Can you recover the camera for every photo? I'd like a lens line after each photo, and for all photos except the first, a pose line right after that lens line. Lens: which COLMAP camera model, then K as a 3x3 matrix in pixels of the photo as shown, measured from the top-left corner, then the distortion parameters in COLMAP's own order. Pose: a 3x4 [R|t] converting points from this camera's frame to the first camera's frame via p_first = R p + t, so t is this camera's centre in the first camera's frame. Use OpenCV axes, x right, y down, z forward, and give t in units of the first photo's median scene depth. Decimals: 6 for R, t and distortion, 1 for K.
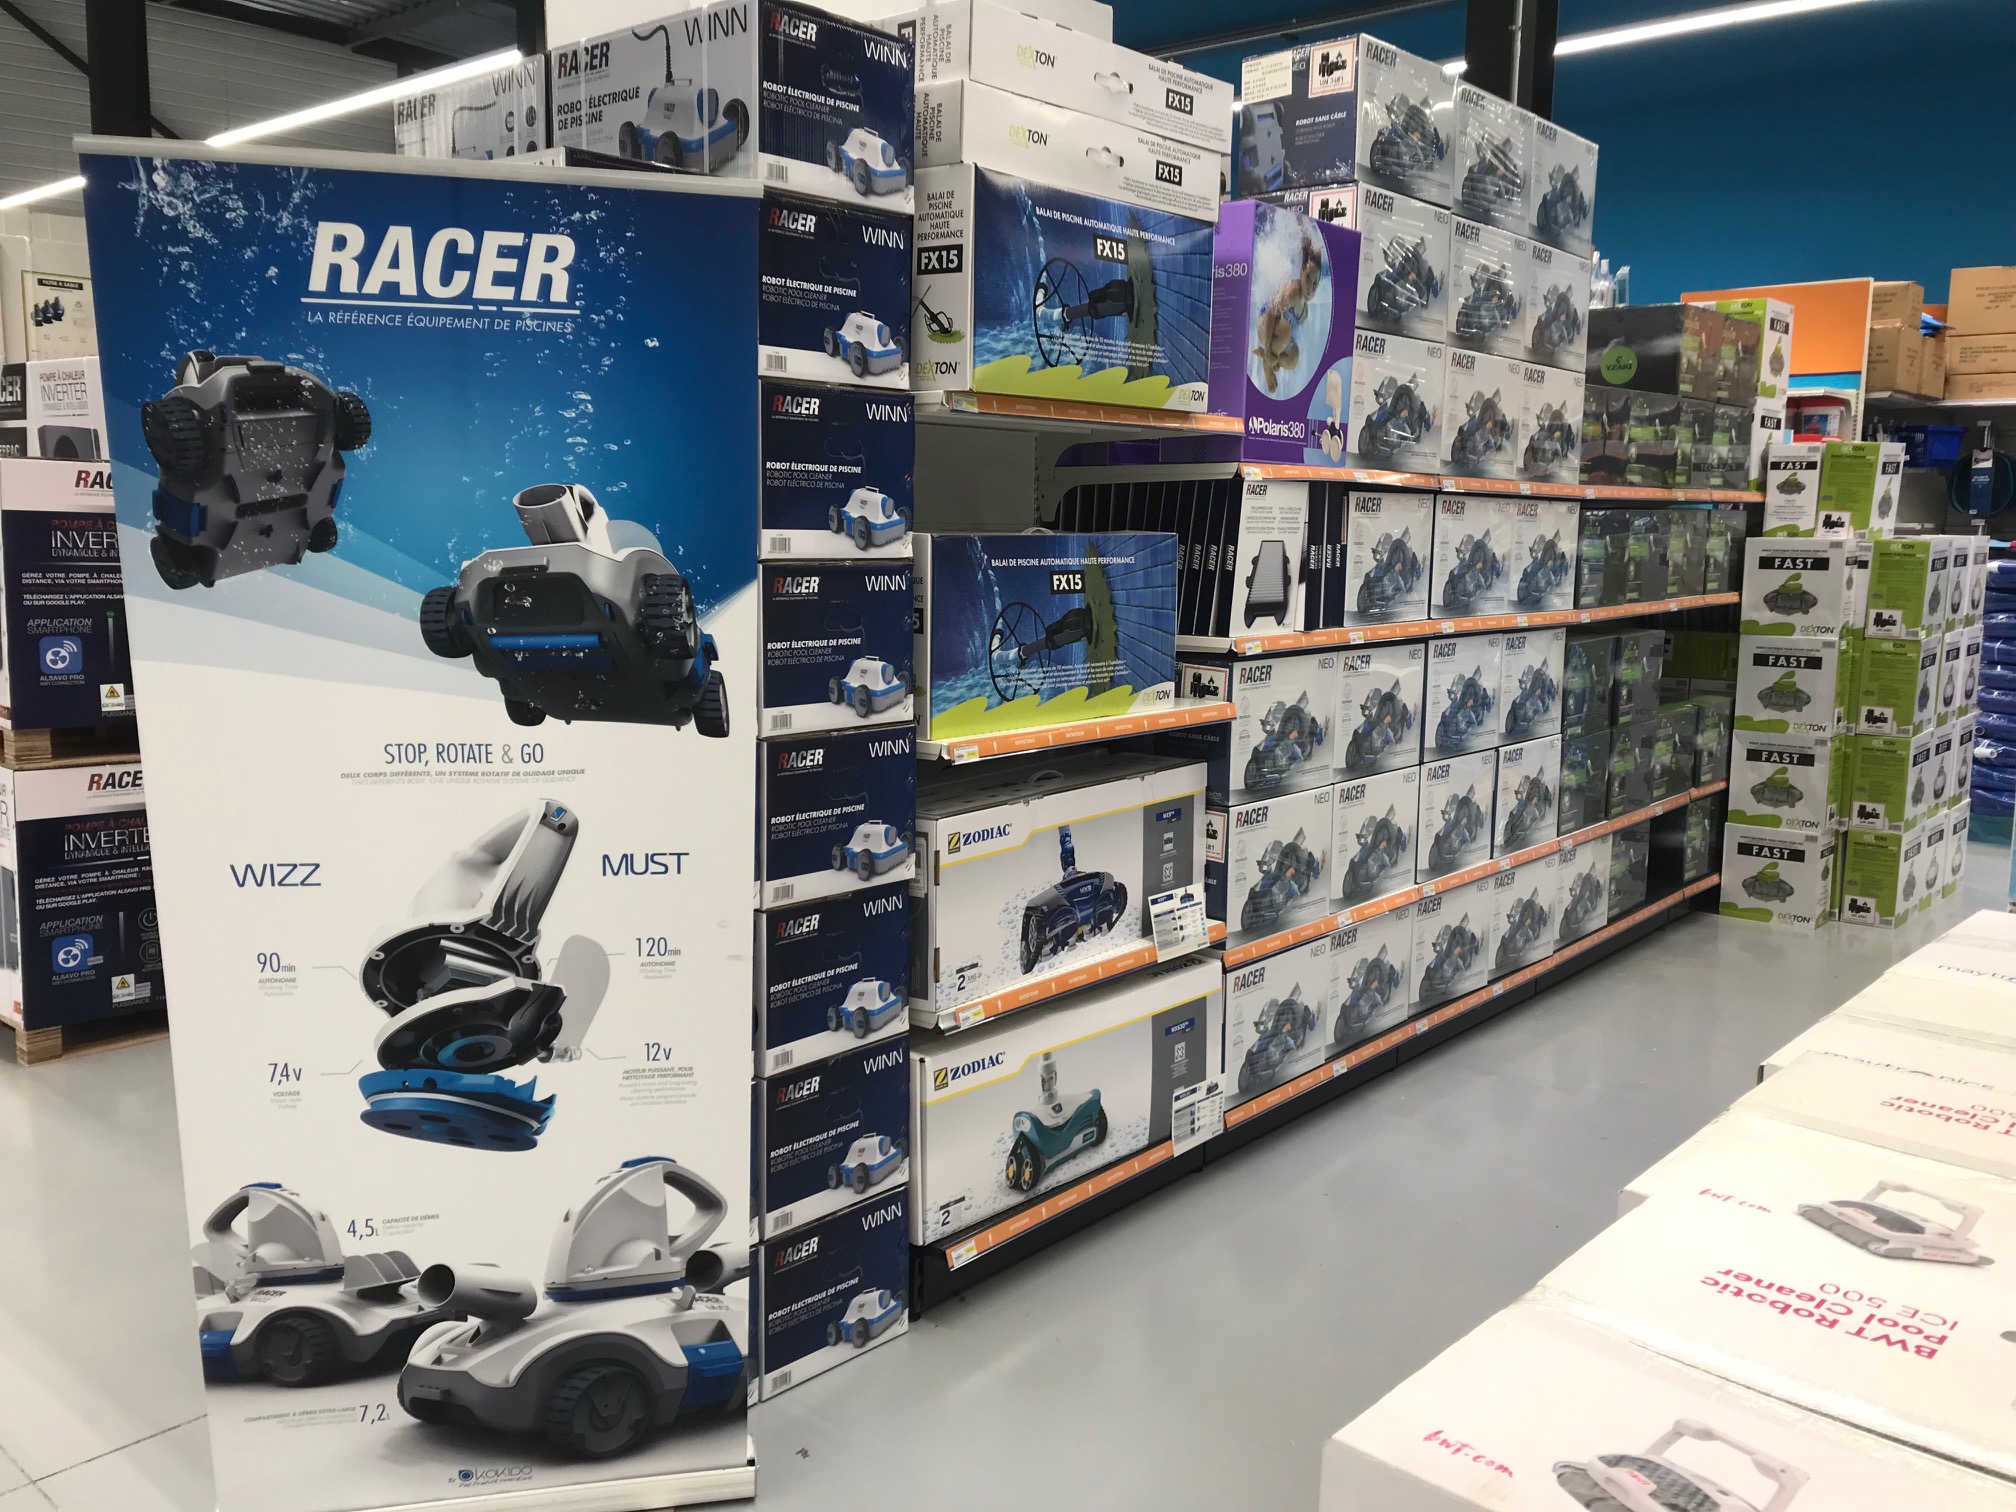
lens RADIAL K [[1630.2, 0, 1008.0], [0, 1630.2, 756.0], [0, 0, 1]] dist [0.005008, -0.007532]
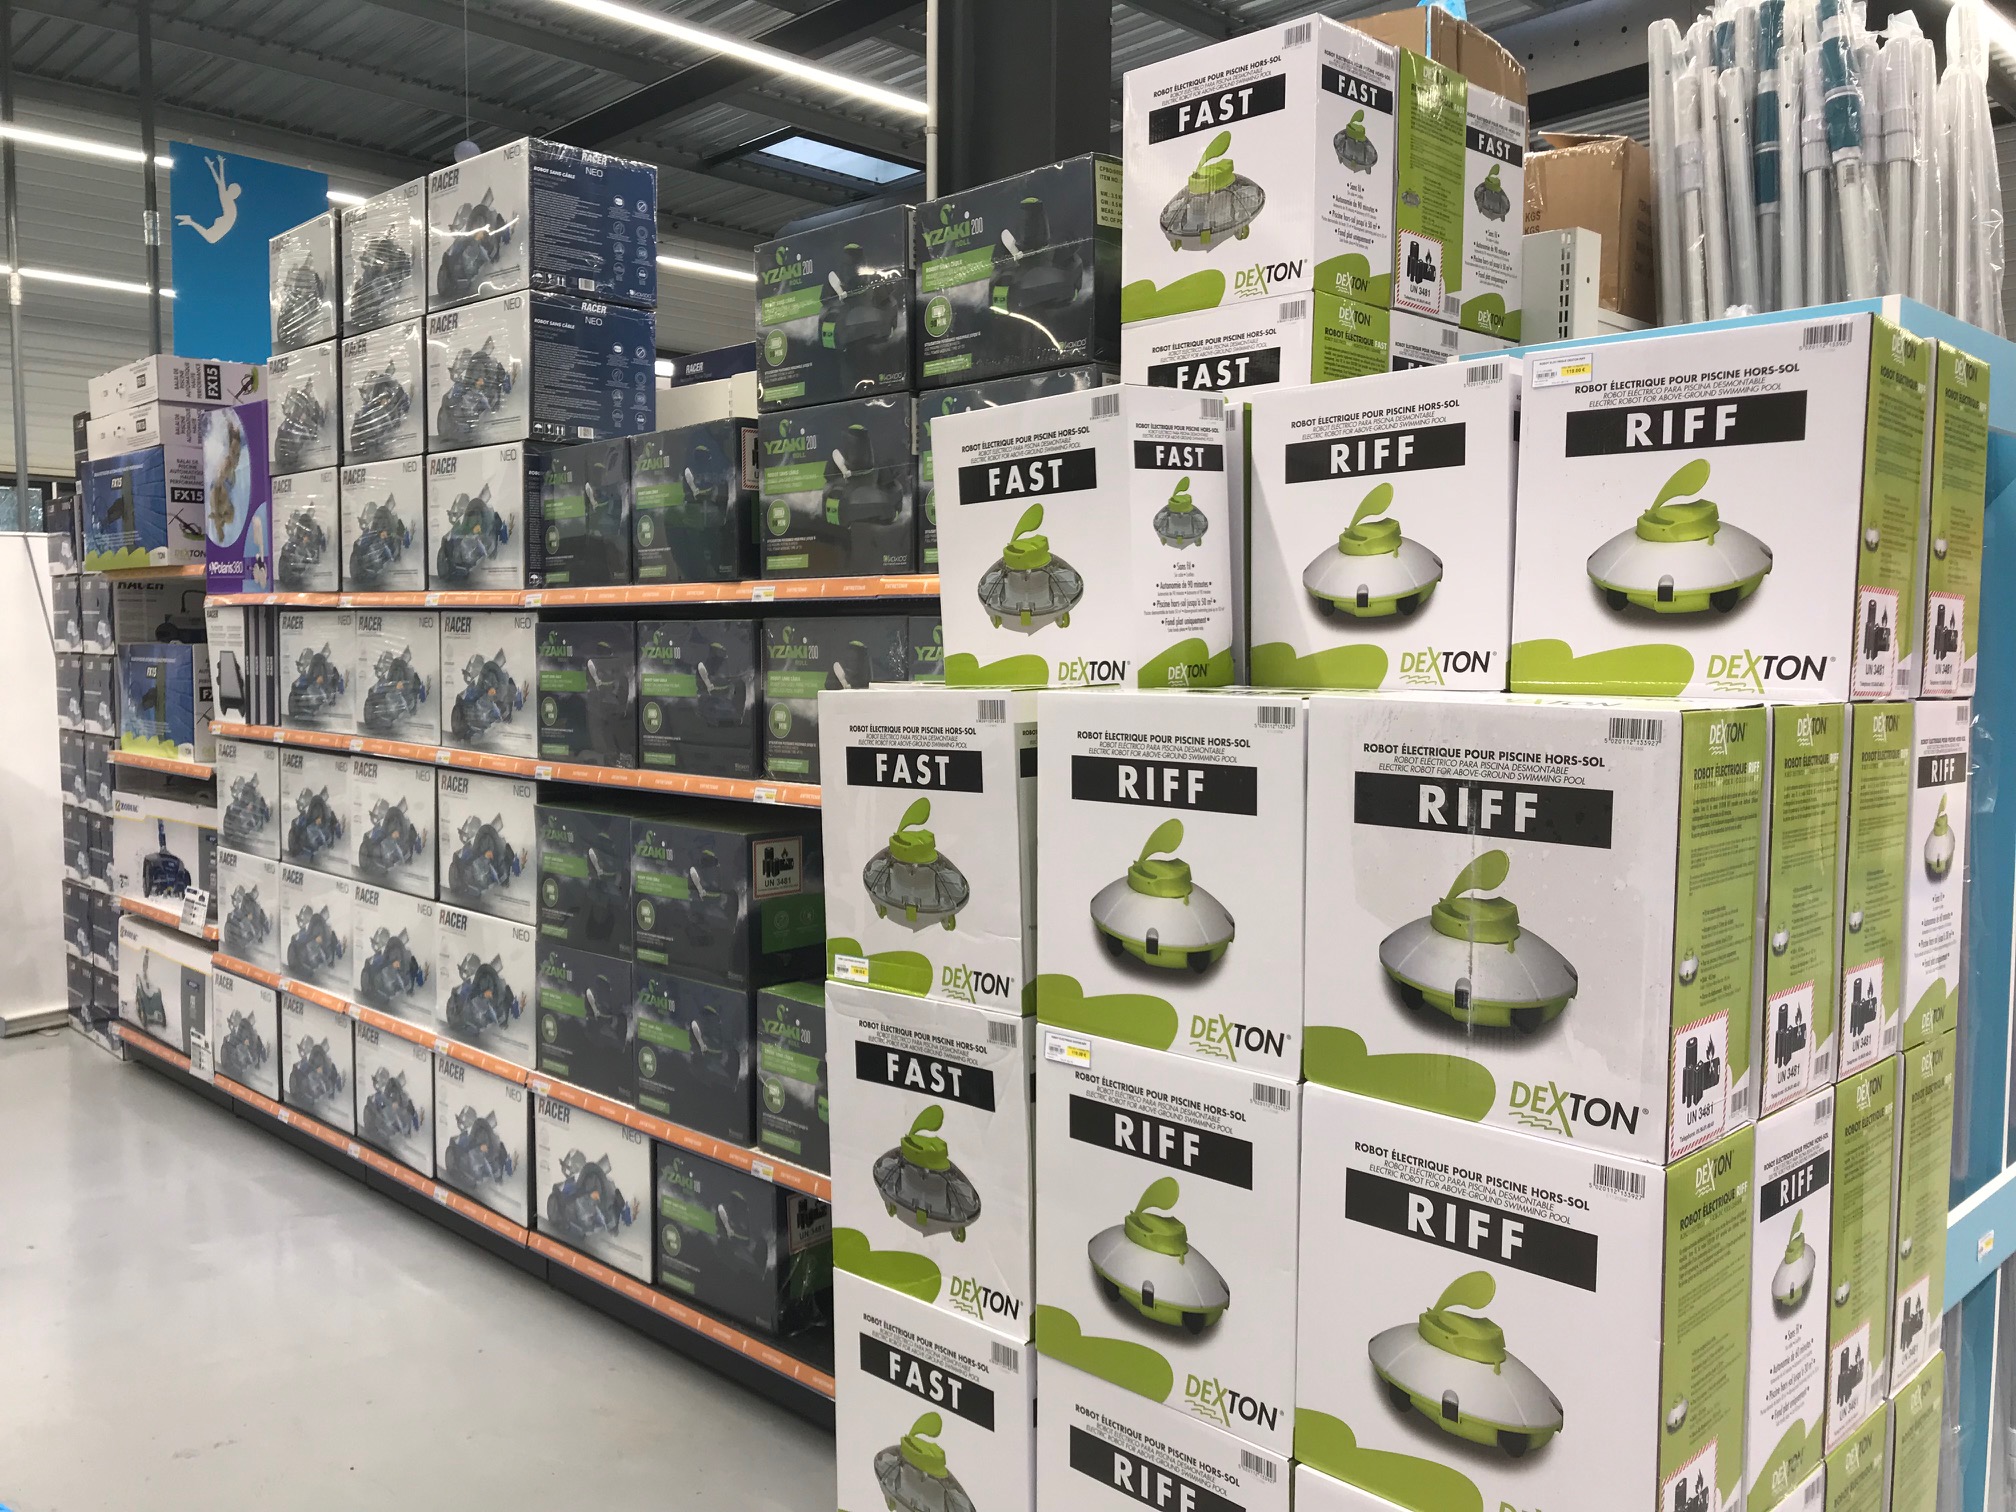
lens RADIAL K [[1630.2, 0, 1008.0], [0, 1630.2, 756.0], [0, 0, 1]] dist [0.005008, -0.007532]
pose [[-0.062902, 0.052791, -0.996622, 1.385081], [-0.162794, 0.984683, 0.062434, -0.223639], [0.984653, 0.166172, -0.053344, 1.631764]]
